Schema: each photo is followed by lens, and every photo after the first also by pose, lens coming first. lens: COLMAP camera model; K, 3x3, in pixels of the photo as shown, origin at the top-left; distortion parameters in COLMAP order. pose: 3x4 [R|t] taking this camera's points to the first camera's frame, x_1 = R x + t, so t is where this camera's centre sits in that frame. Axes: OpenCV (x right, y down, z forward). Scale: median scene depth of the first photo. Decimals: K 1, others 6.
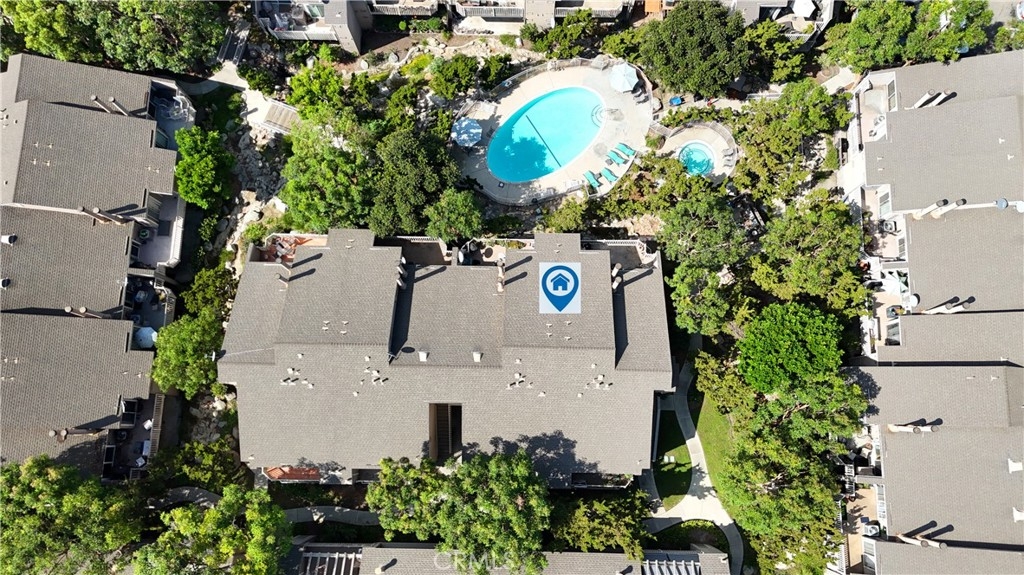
lens RADIAL K [[721.4, 0, 512.0], [0, 721.4, 287.5], [0, 0, 1]] dist [0.089286, -0.075177]
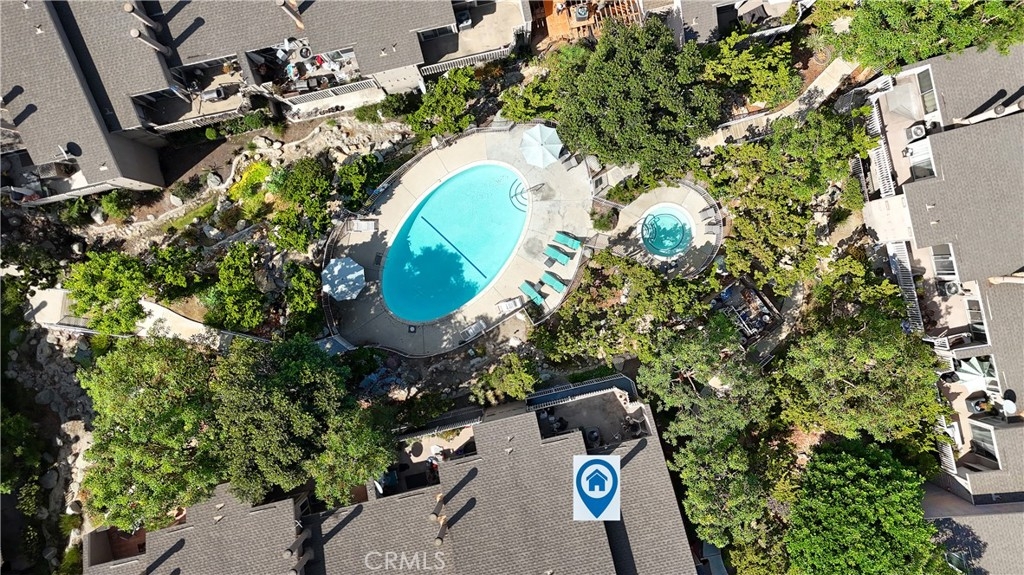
lens RADIAL K [[721.4, 0, 512.0], [0, 721.4, 287.5], [0, 0, 1]] dist [0.089286, -0.075177]
pose [[0.969451, -0.245282, 0.001229, 0.090357], [0.240297, 0.950730, 0.195885, -0.296583], [-0.049216, -0.189605, 0.980626, 0.293339]]
